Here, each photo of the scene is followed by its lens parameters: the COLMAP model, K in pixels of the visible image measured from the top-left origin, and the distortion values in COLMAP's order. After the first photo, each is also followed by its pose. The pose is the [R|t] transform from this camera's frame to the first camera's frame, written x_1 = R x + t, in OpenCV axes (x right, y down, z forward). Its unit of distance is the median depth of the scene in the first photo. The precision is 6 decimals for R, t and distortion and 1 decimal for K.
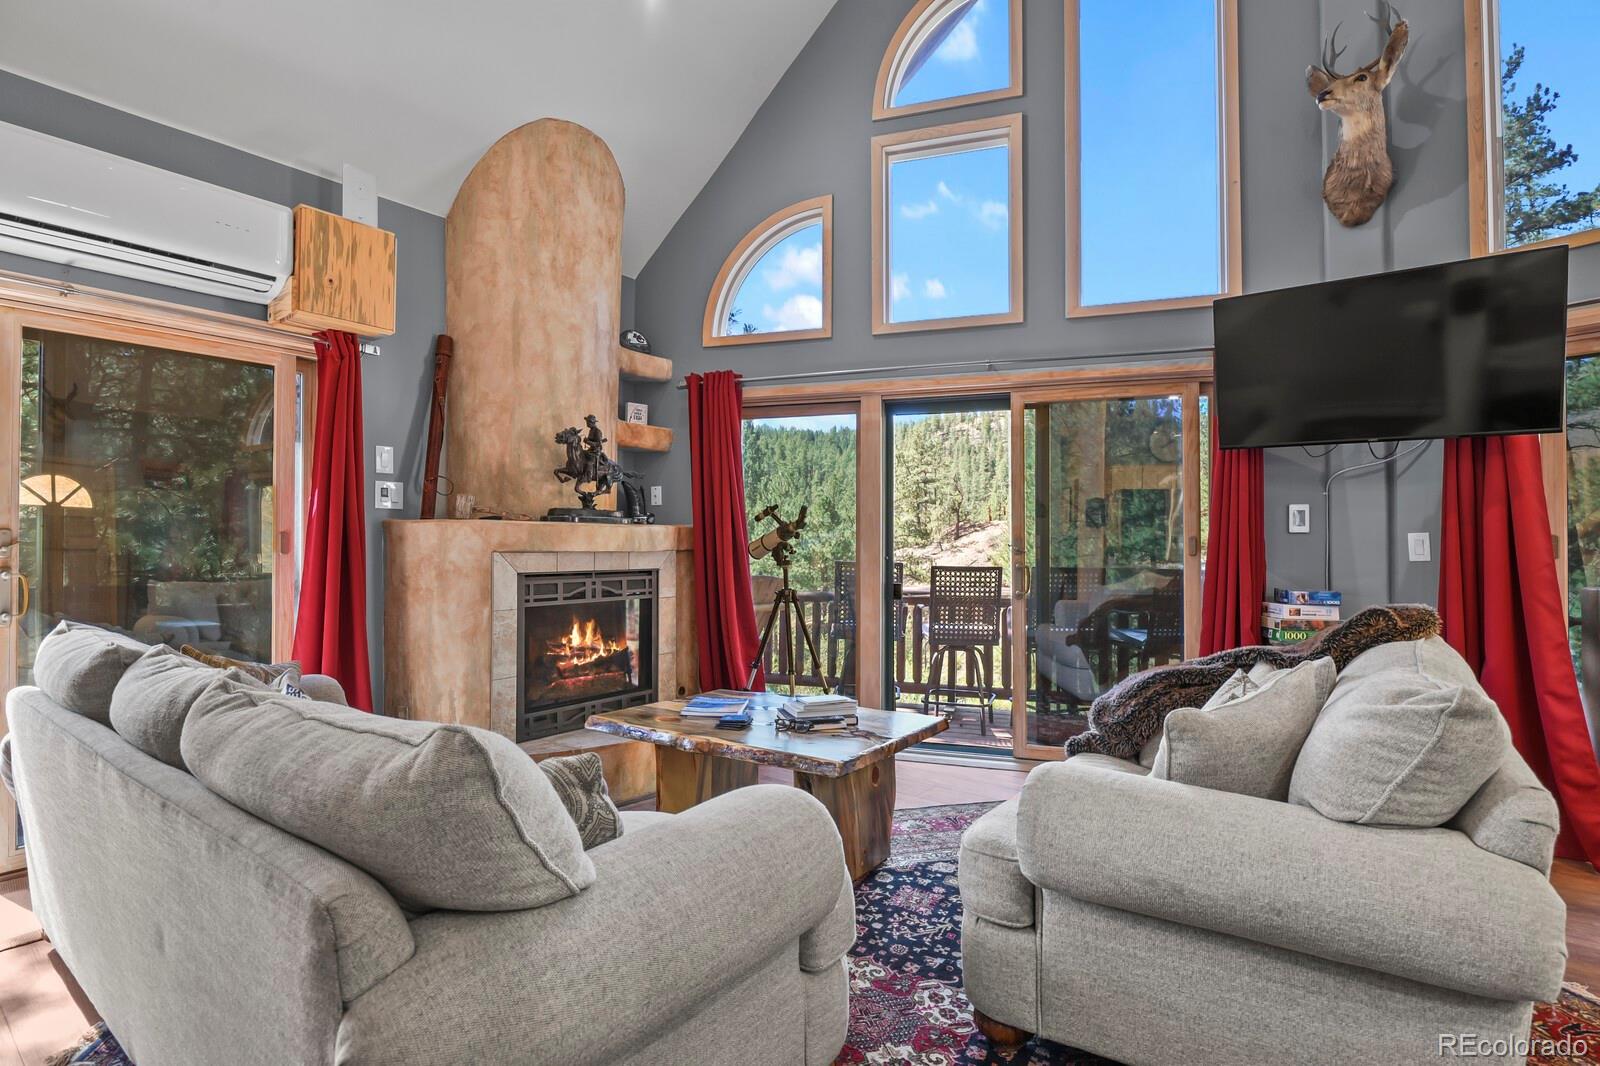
lens RADIAL K [[792.9, 0, 807.5], [0, 792.9, 537.6], [0, 0, 1]] dist [-0.002116, -0.000529]
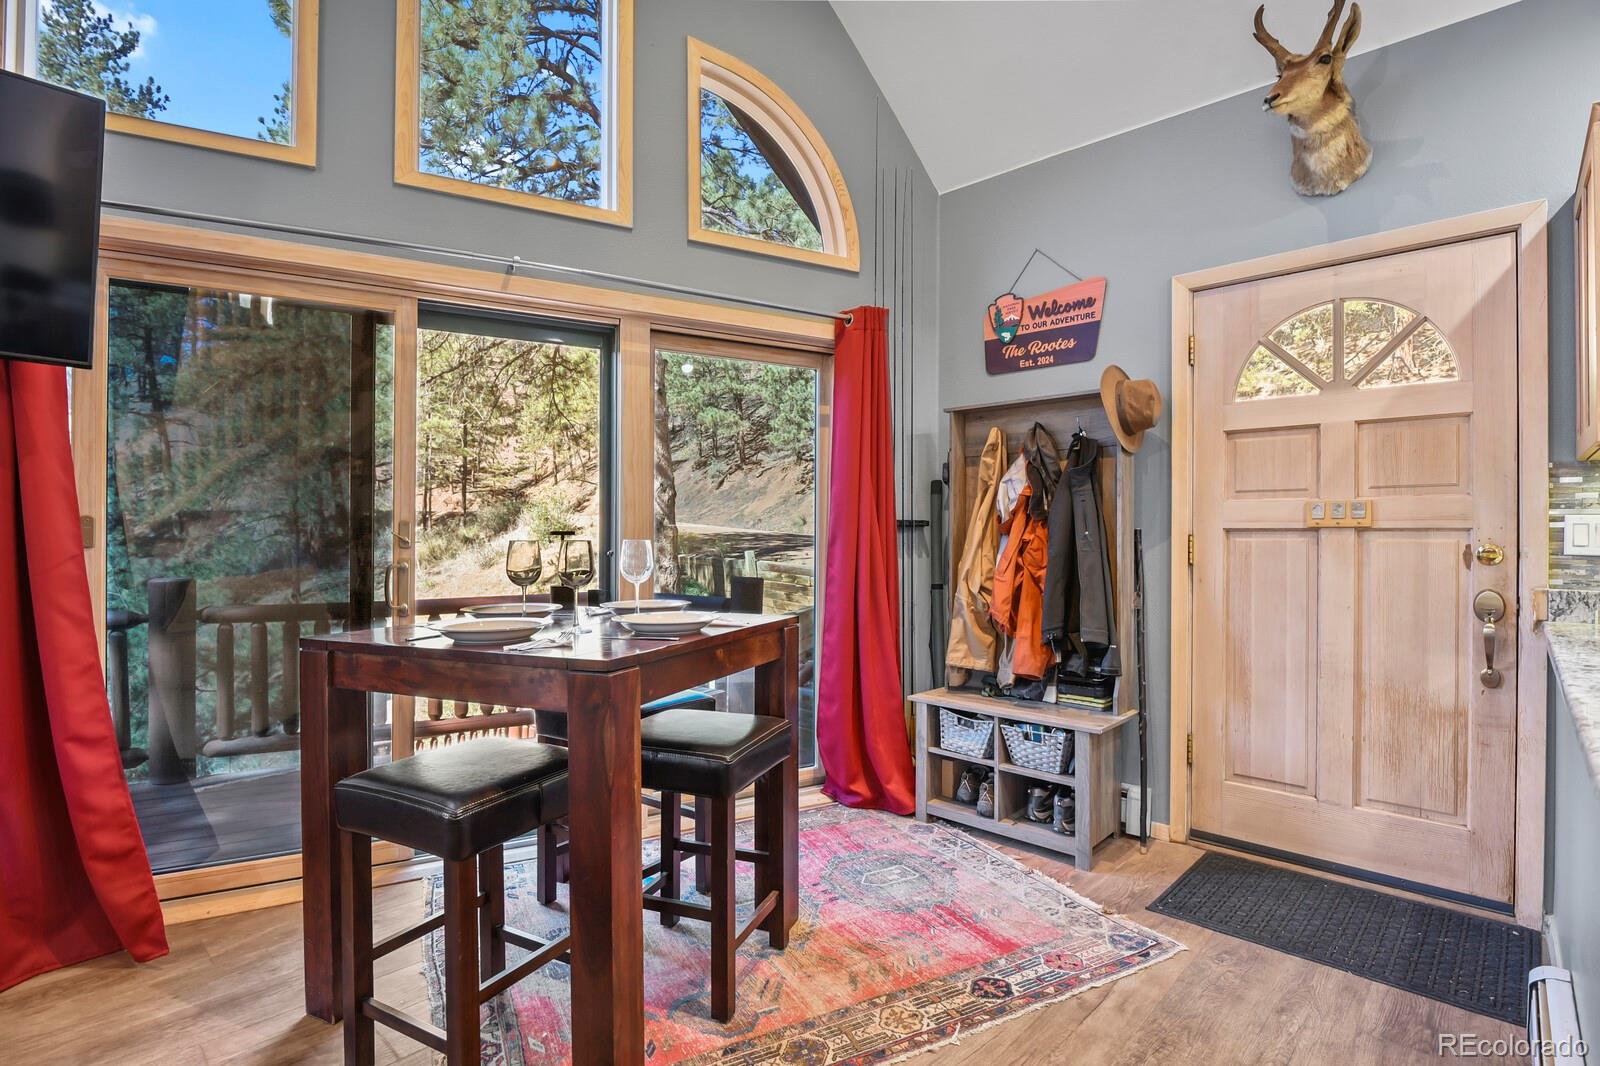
lens RADIAL K [[775.1, 0, 810.7], [0, 775.1, 532.6], [0, 0, 1]] dist [-0.008801, -0.005118]
pose [[0.118138, 0.001550, 0.992996, 0.255269], [-0.005906, 0.999982, -0.000859, 0.006831], [-0.992980, -0.005763, 0.118145, 0.200778]]
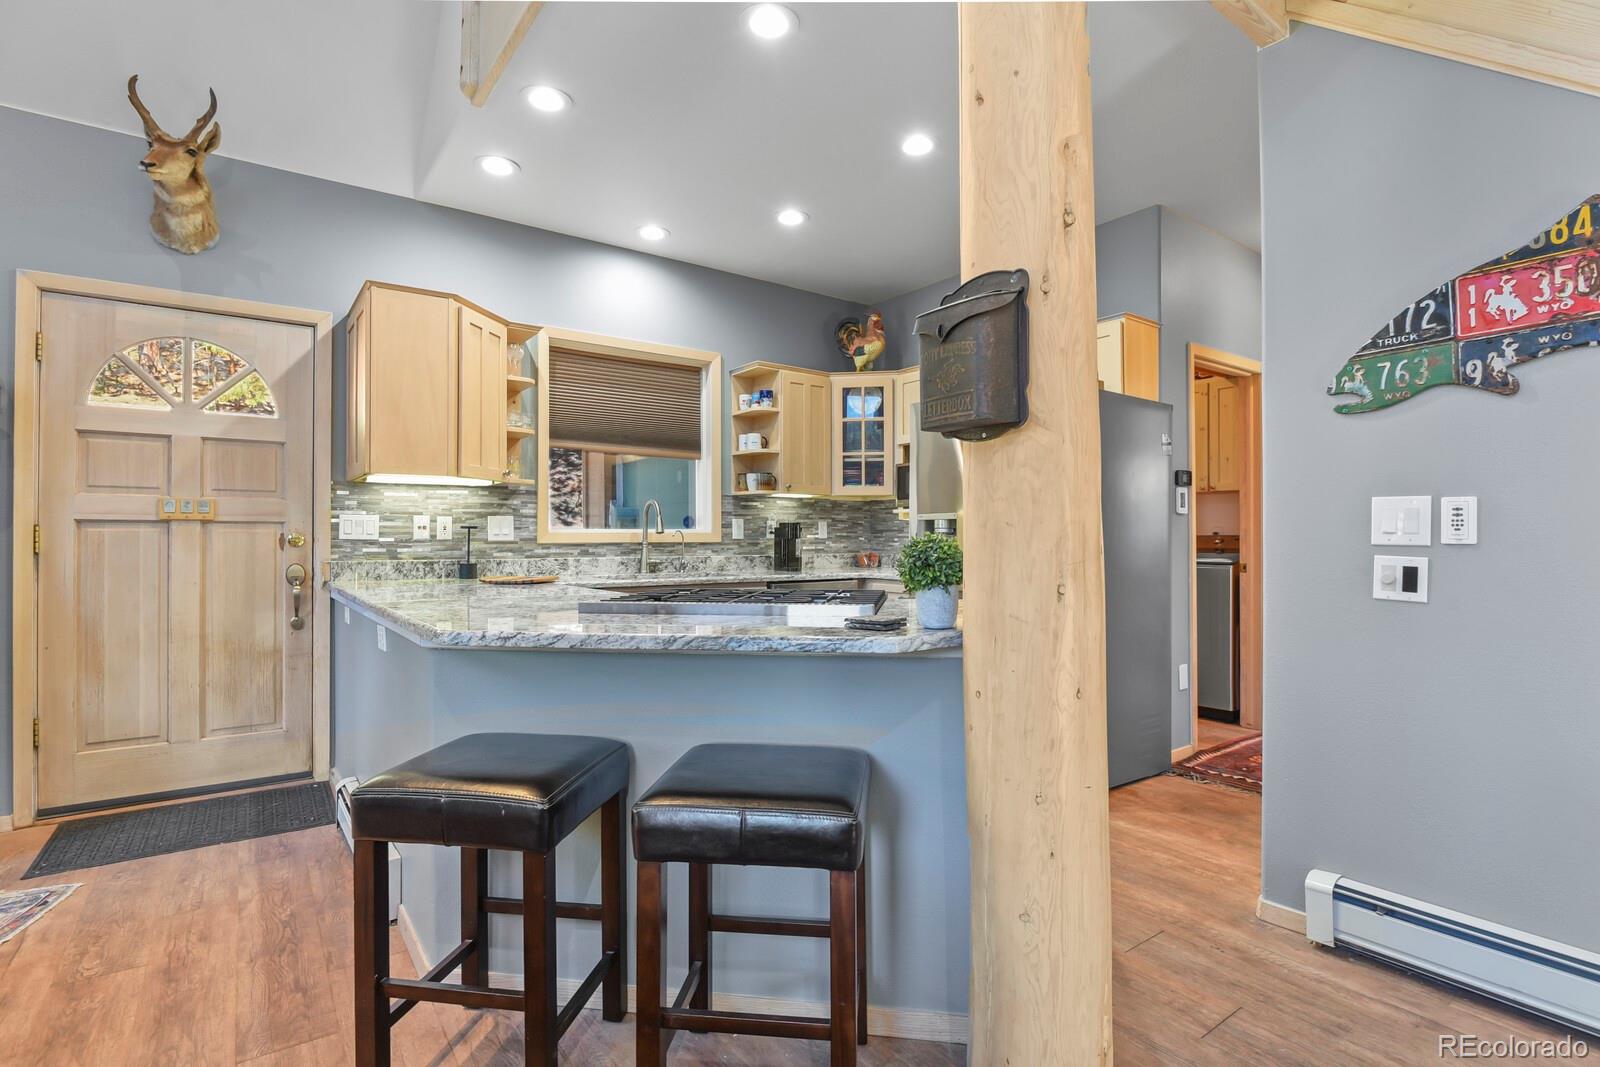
lens RADIAL K [[775.1, 0, 810.7], [0, 775.1, 533.1], [0, 0, 1]] dist [-0.008801, -0.005118]
pose [[-0.953256, 0.000033, 0.302165, 0.050209], [-0.002647, 0.999961, -0.008460, 0.020050], [-0.302153, -0.008865, -0.953218, 0.446456]]
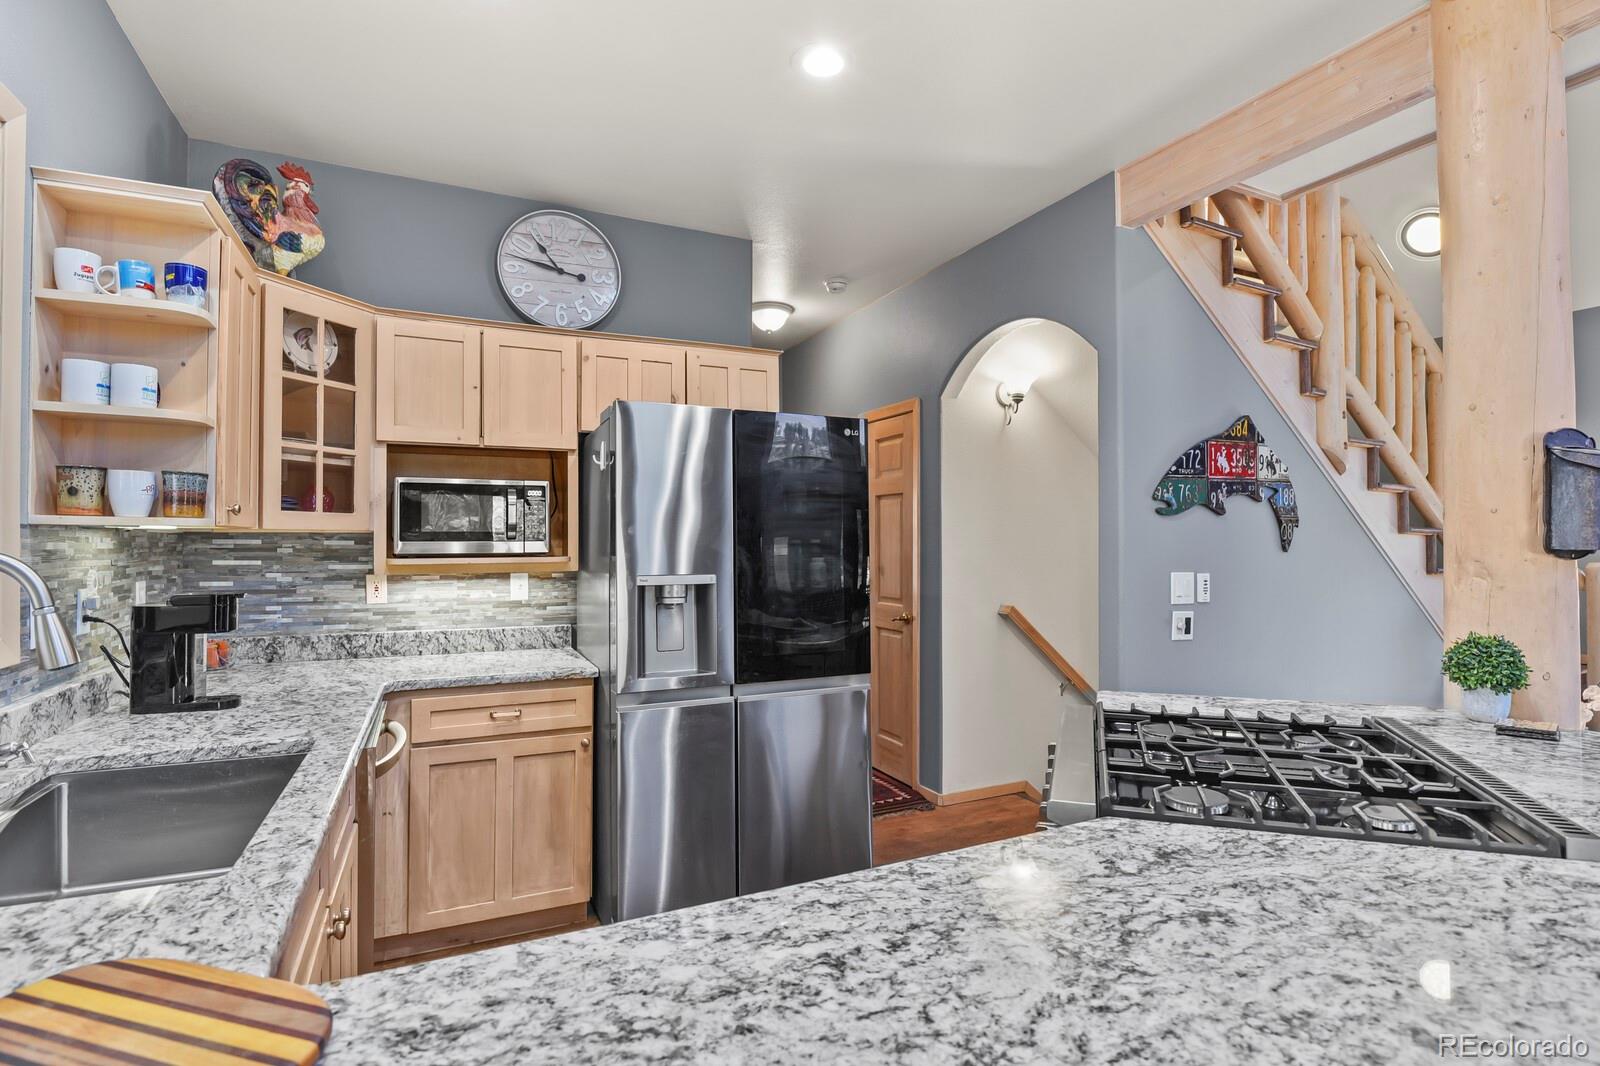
lens RADIAL K [[775.1, 0, 810.7], [0, 775.1, 532.6], [0, 0, 1]] dist [-0.008801, -0.005118]
pose [[-0.480154, -0.014652, -0.877062, 0.805945], [0.003488, 0.999821, -0.018613, -0.045291], [0.877177, -0.011996, -0.480017, -0.195853]]
